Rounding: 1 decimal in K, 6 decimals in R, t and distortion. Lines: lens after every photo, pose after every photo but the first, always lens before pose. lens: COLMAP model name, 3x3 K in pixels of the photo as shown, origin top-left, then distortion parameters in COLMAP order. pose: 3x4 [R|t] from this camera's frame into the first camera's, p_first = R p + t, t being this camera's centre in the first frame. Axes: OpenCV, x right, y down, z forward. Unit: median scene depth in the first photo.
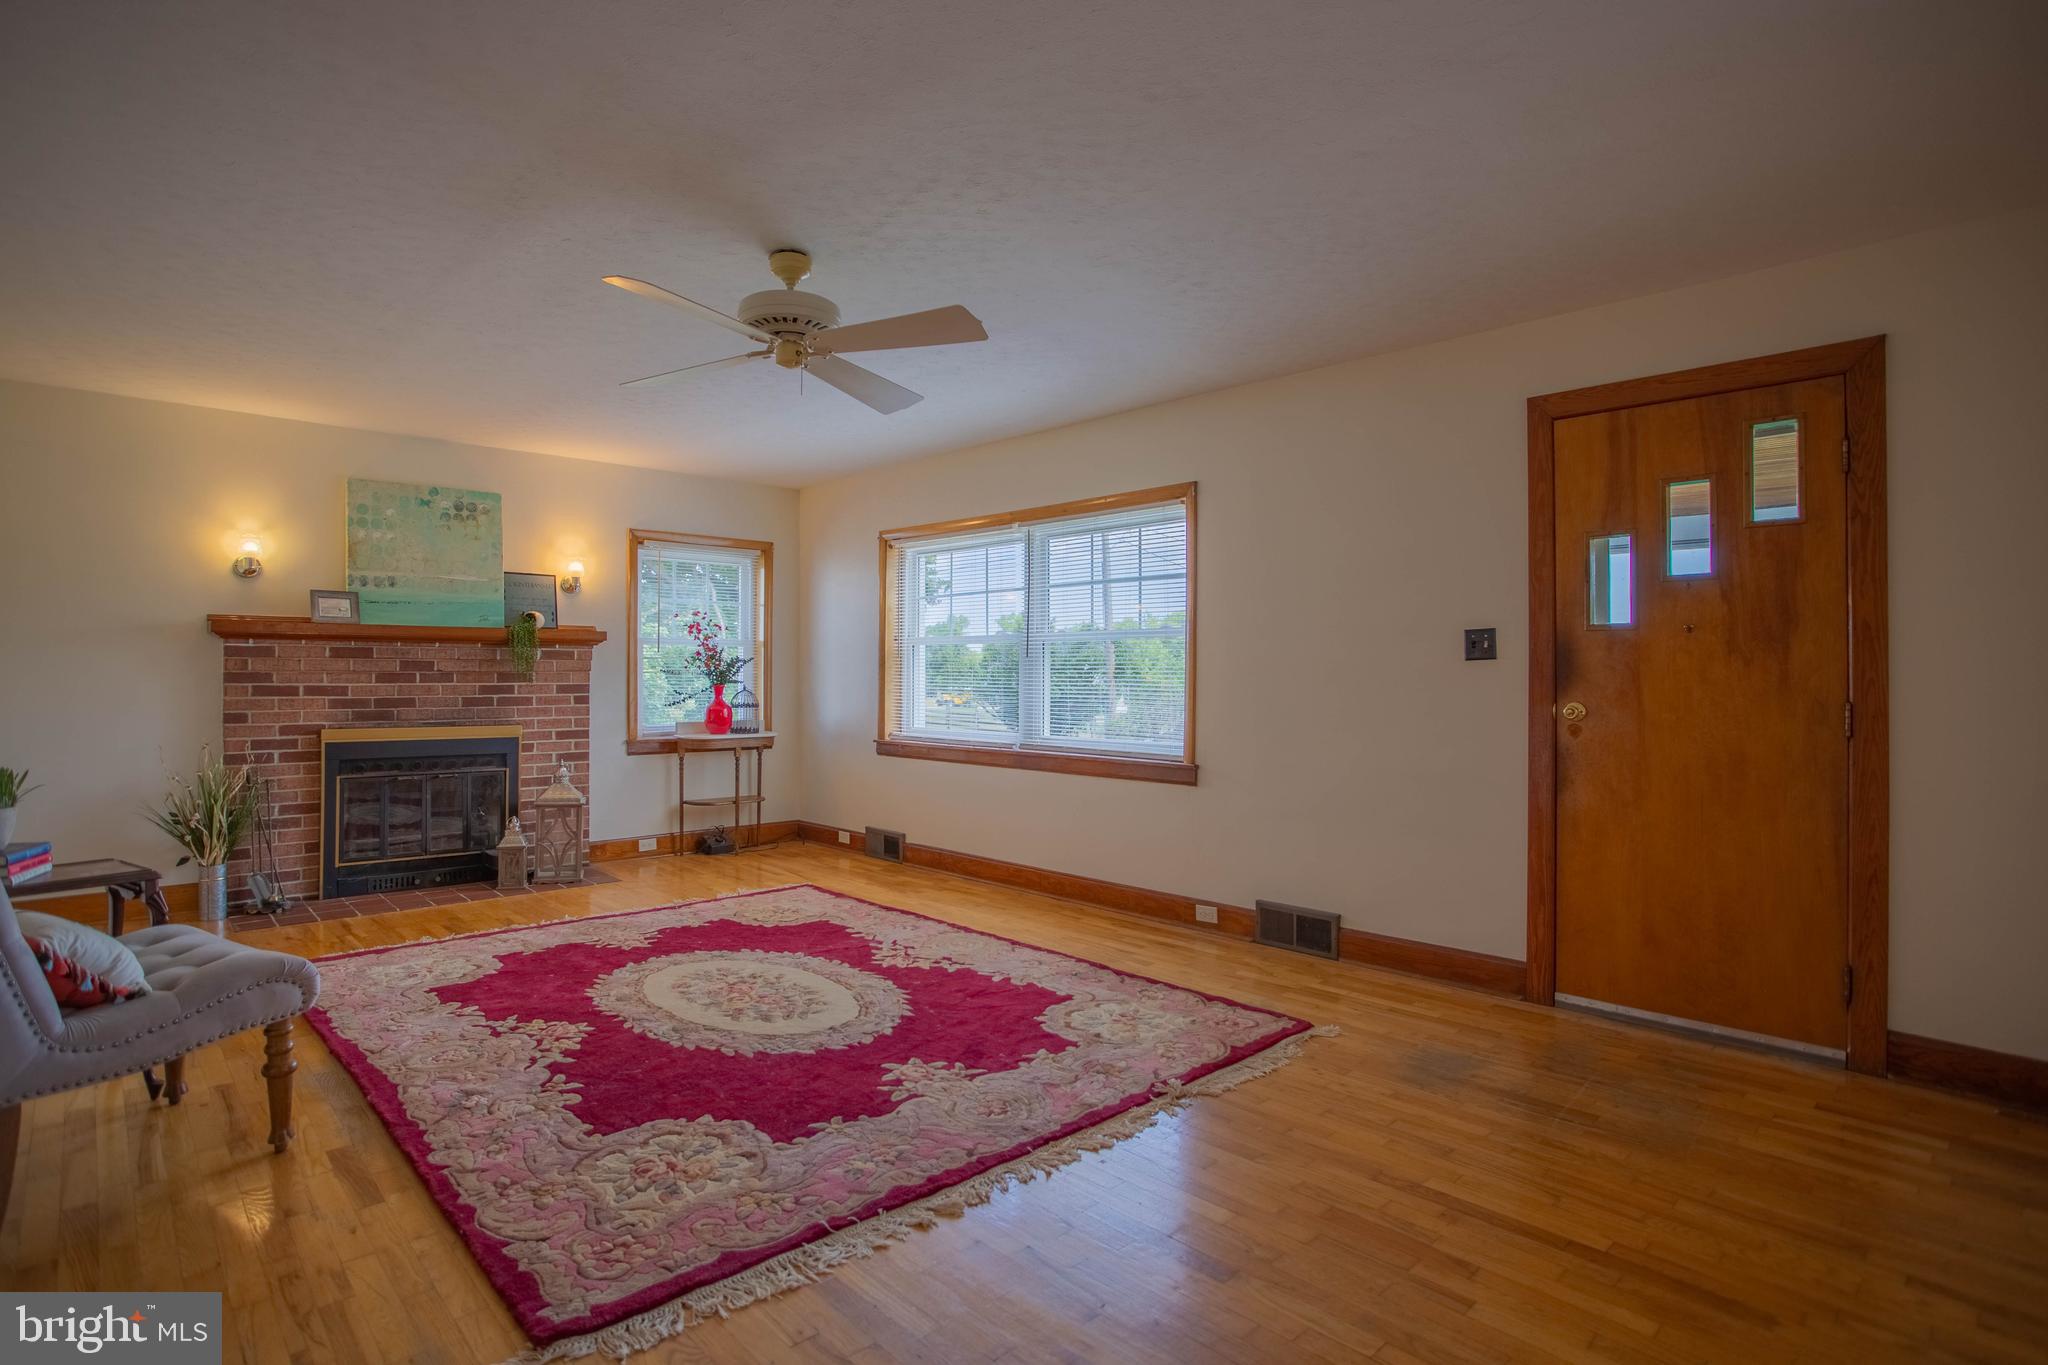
lens RADIAL K [[1015.4, 0, 1025.6], [0, 1015.4, 666.1], [0, 0, 1]] dist [-0.078420, 0.033378]
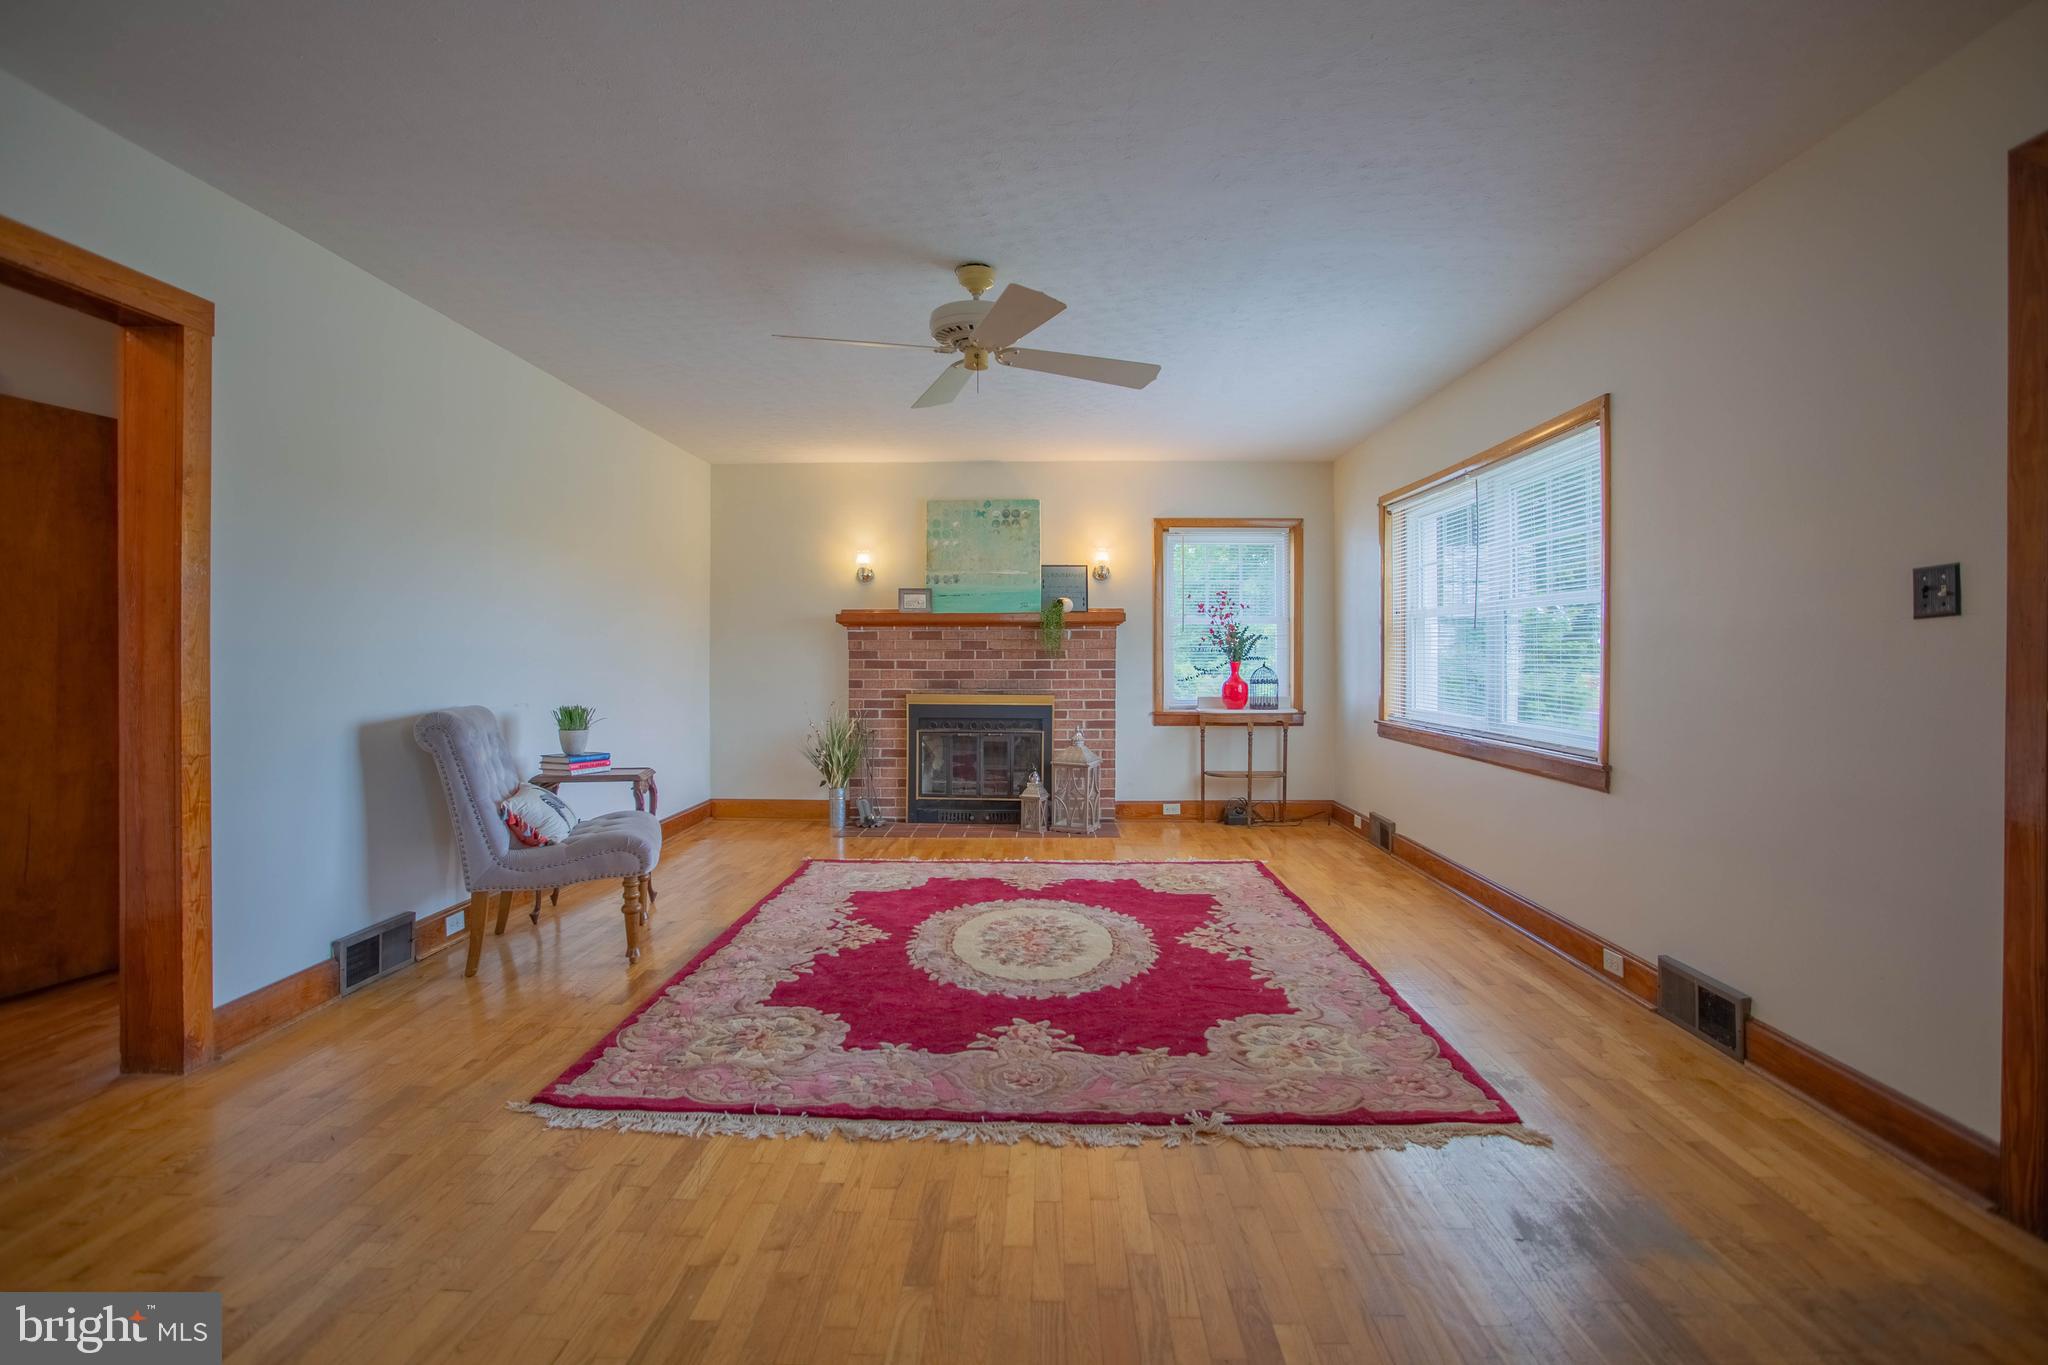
lens RADIAL K [[1013.1, 0, 1042.5], [0, 1013.1, 650.4], [0, 0, 1]] dist [-0.072129, 0.023179]
pose [[0.714461, -0.005366, -0.699654, 0.372929], [0.008152, 0.999967, 0.000656, 0.006723], [0.699627, -0.006172, 0.714481, 0.163267]]
